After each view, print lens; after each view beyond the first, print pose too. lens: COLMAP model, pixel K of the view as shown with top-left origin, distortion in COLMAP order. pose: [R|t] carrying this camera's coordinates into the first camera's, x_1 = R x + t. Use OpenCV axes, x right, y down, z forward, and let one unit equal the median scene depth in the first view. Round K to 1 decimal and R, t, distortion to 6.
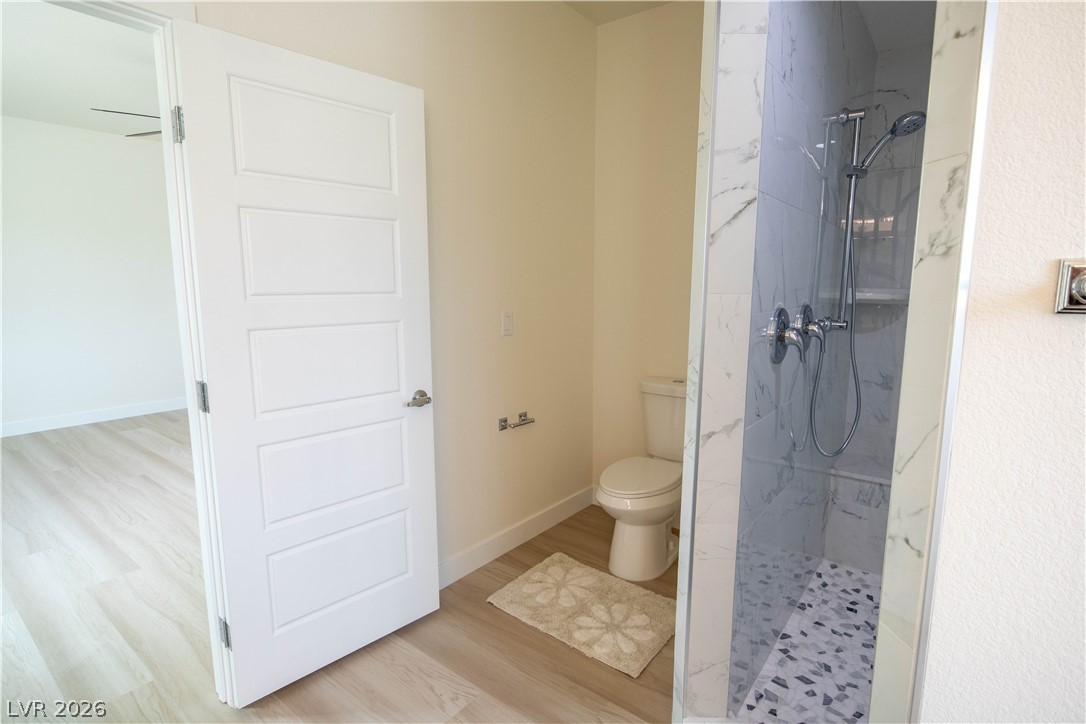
lens RADIAL K [[545.7, 0, 549.9], [0, 545.7, 361.3], [0, 0, 1]] dist [-0.008296, 0.000036]
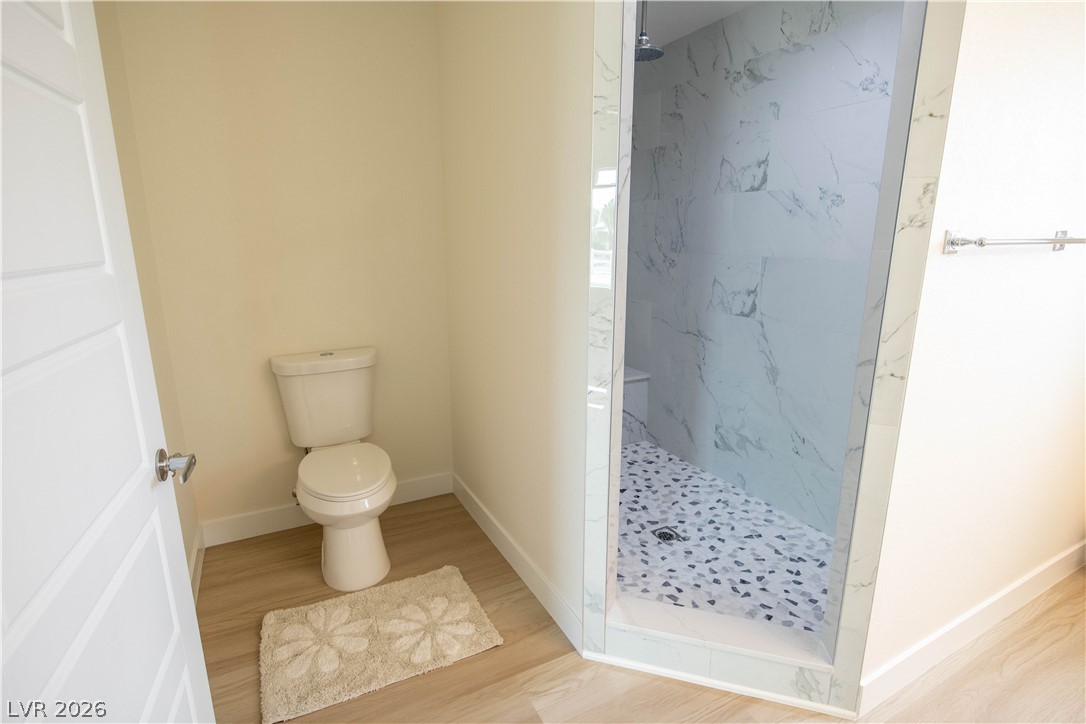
lens RADIAL K [[545.7, 0, 549.9], [0, 545.7, 361.3], [0, 0, 1]] dist [-0.008296, 0.000036]
pose [[0.408133, -0.208009, 0.888909, -0.521168], [0.130267, 0.977002, 0.168812, -0.068620], [-0.903580, 0.046898, 0.425844, 0.425086]]
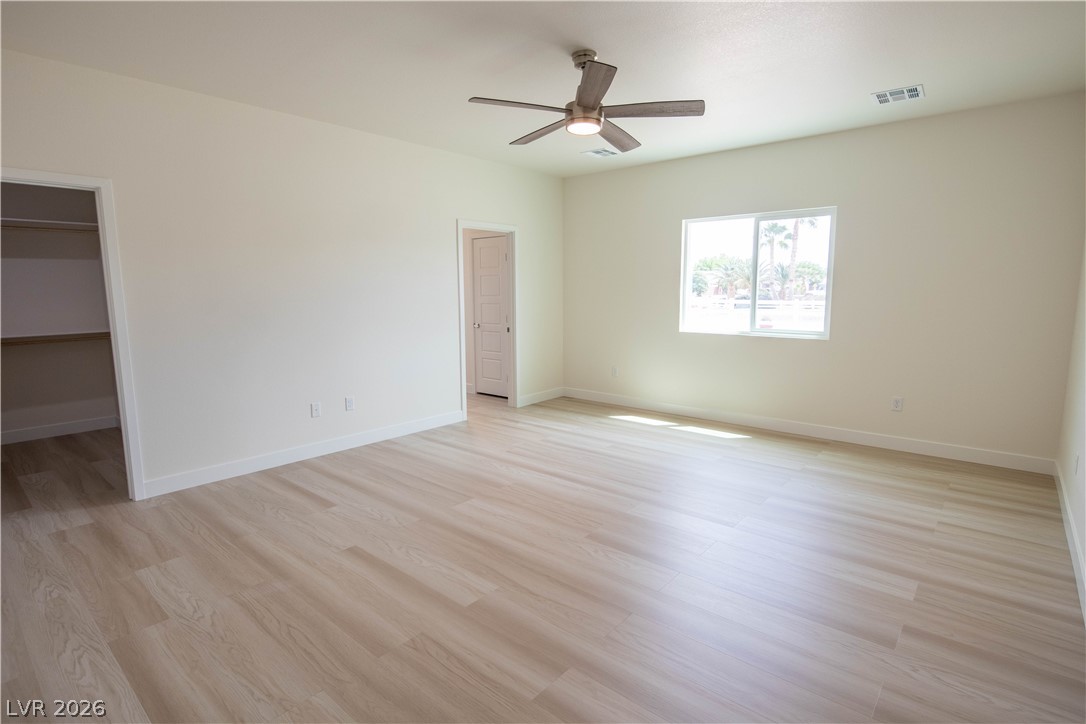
lens RADIAL K [[545.7, 0, 549.9], [0, 545.7, 361.3], [0, 0, 1]] dist [-0.008296, 0.000036]
pose [[-0.999187, -0.000079, 0.040318, -1.087197], [0.011045, 0.961202, 0.275623, -0.539533], [-0.038775, 0.275844, -0.960420, 3.493222]]
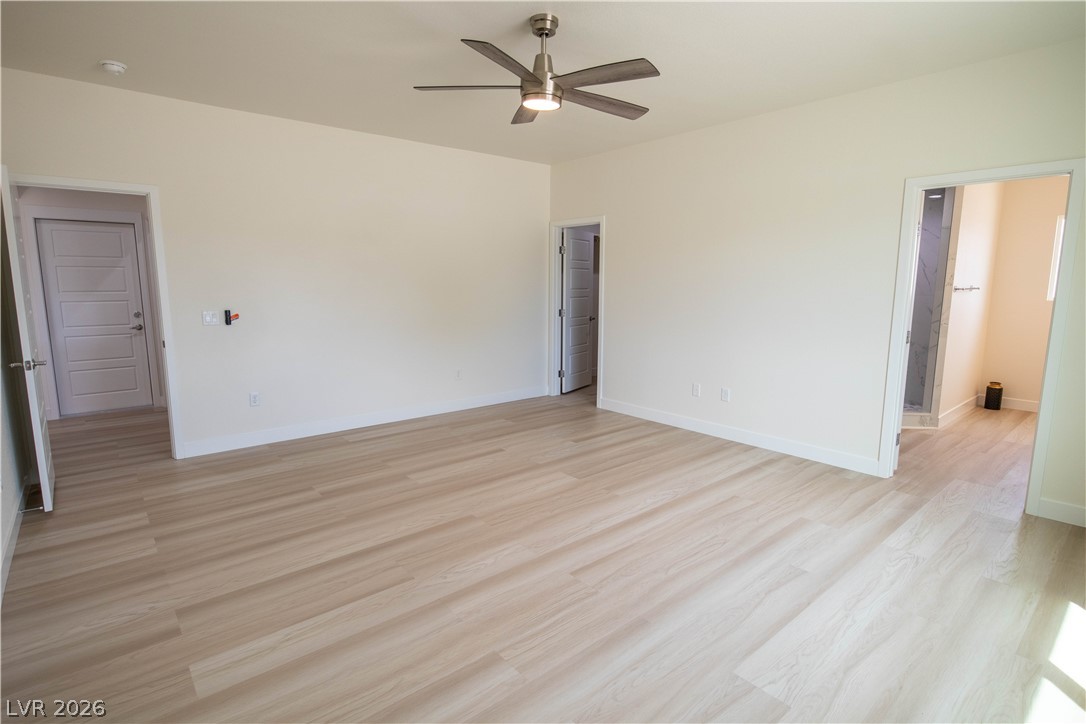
lens RADIAL K [[541.5, 0, 540.6], [0, 541.5, 363.6], [0, 0, 1]] dist [-0.008933, -0.000033]
pose [[0.209724, -0.146558, 0.966714, -2.555317], [0.140633, 0.982944, 0.118509, -0.258484], [-0.967594, 0.111098, 0.226757, 1.573801]]
